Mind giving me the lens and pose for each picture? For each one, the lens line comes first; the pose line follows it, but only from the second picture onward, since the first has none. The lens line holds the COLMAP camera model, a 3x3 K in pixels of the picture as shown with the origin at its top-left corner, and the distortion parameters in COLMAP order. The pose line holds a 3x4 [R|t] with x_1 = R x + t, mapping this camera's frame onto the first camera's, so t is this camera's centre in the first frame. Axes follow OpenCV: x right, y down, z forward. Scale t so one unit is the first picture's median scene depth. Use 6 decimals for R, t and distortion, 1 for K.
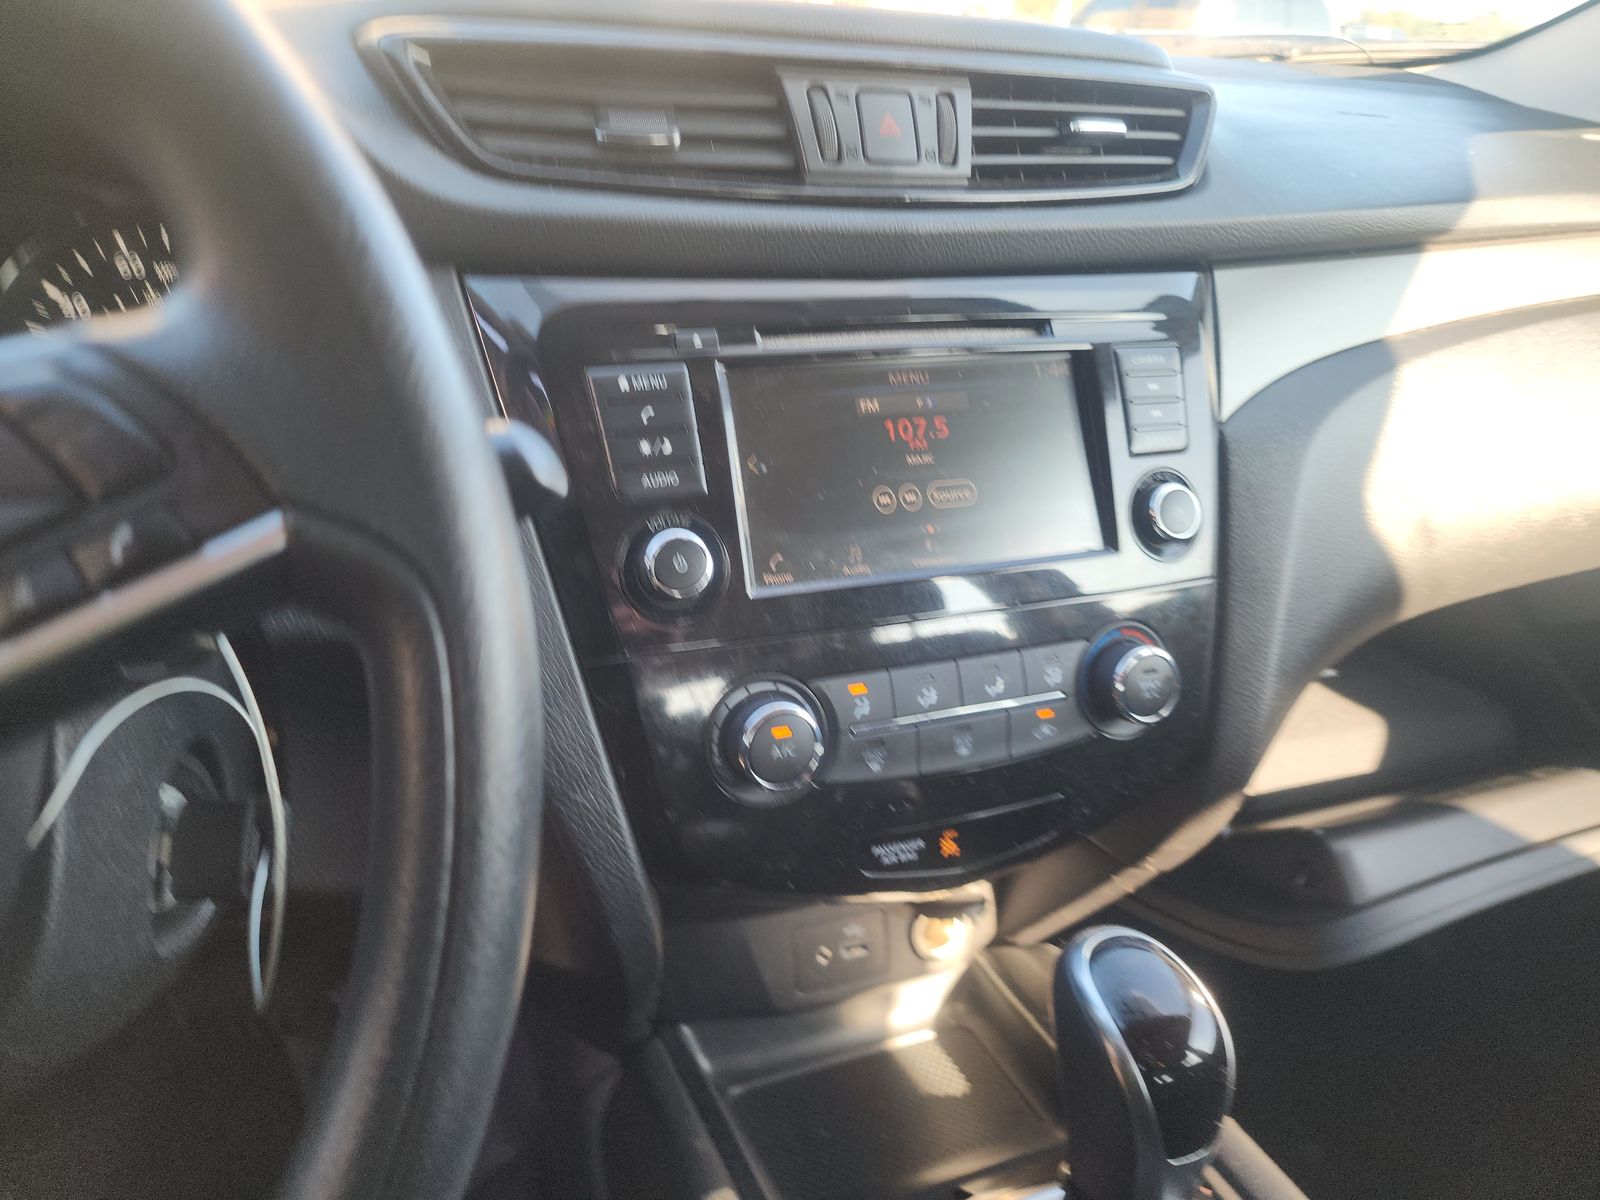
lens RADIAL K [[1084.2, 0, 800.2], [0, 1084.2, 562.3], [0, 0, 1]] dist [0.058696, -0.060097]
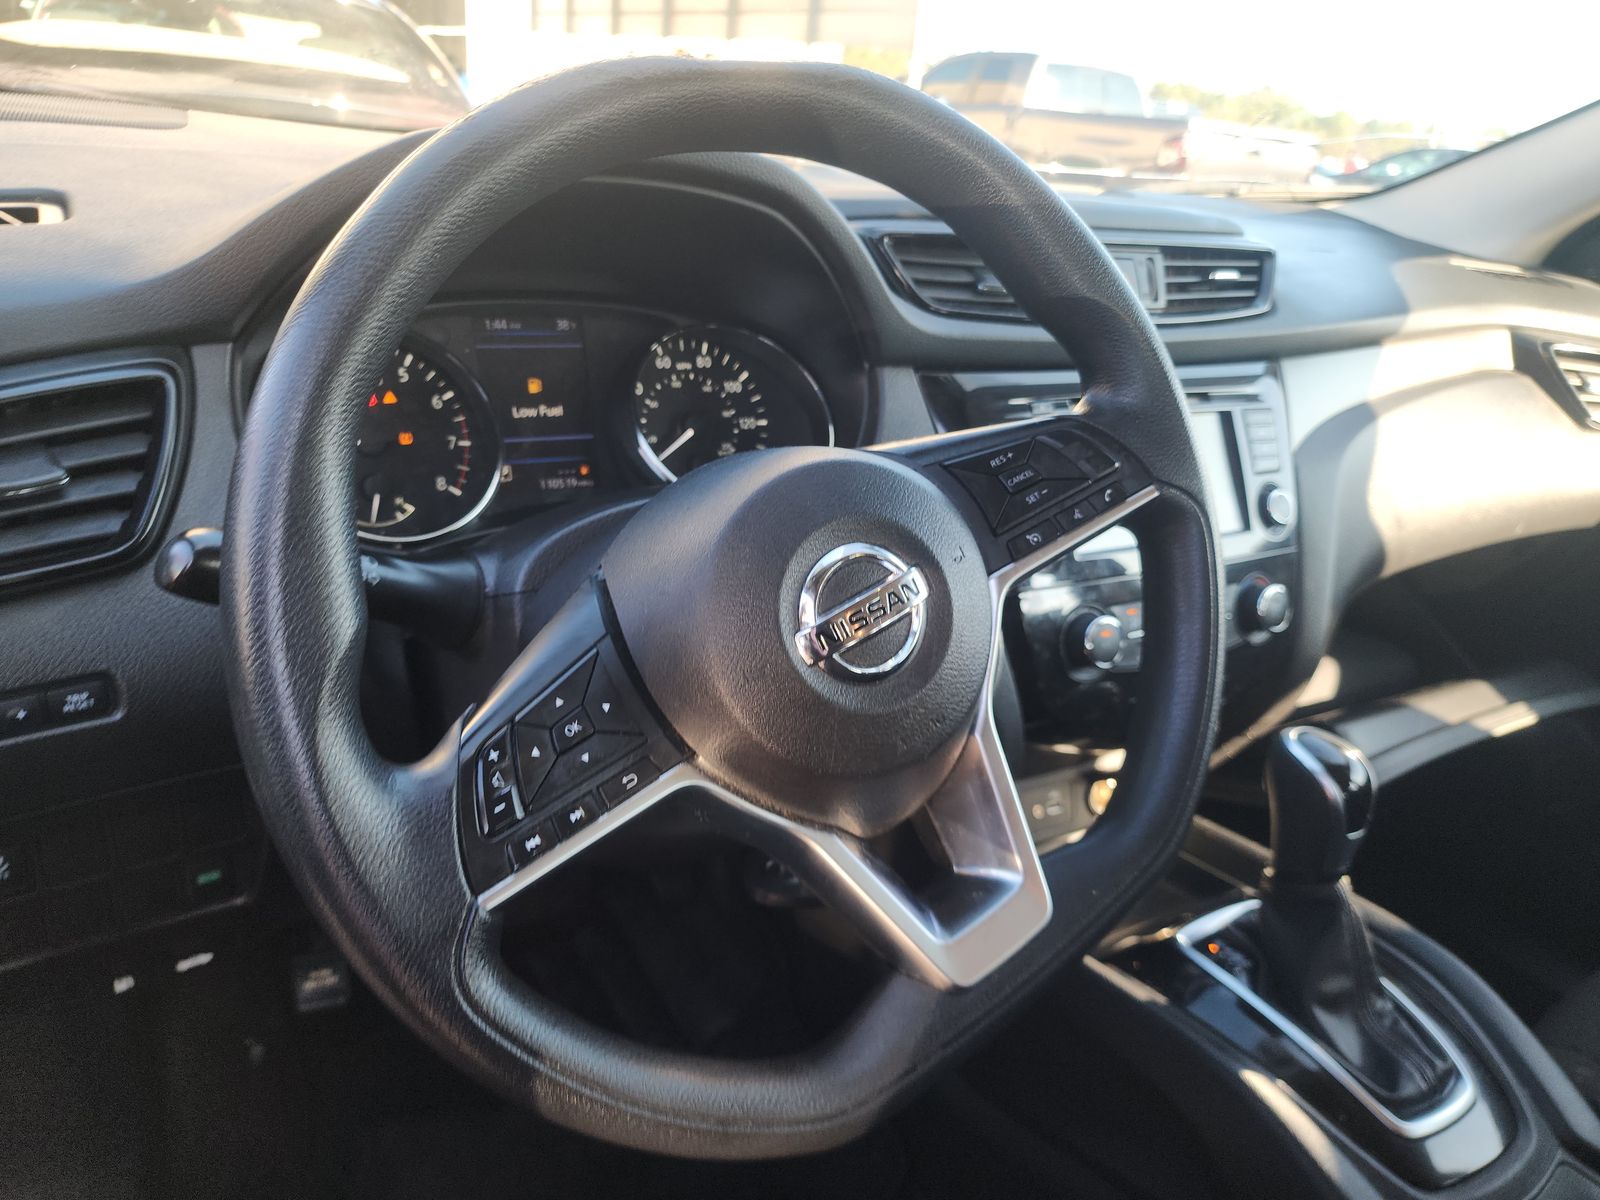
lens RADIAL K [[1067.5, 0, 800.0], [0, 1067.5, 600.0], [0, 0, 1]] dist [0.001662, 0.000478]
pose [[0.990436, -0.033593, 0.133822, -0.595129], [0.034599, 0.999388, -0.005197, 0.078136], [-0.133566, 0.009778, 0.990992, -0.507190]]
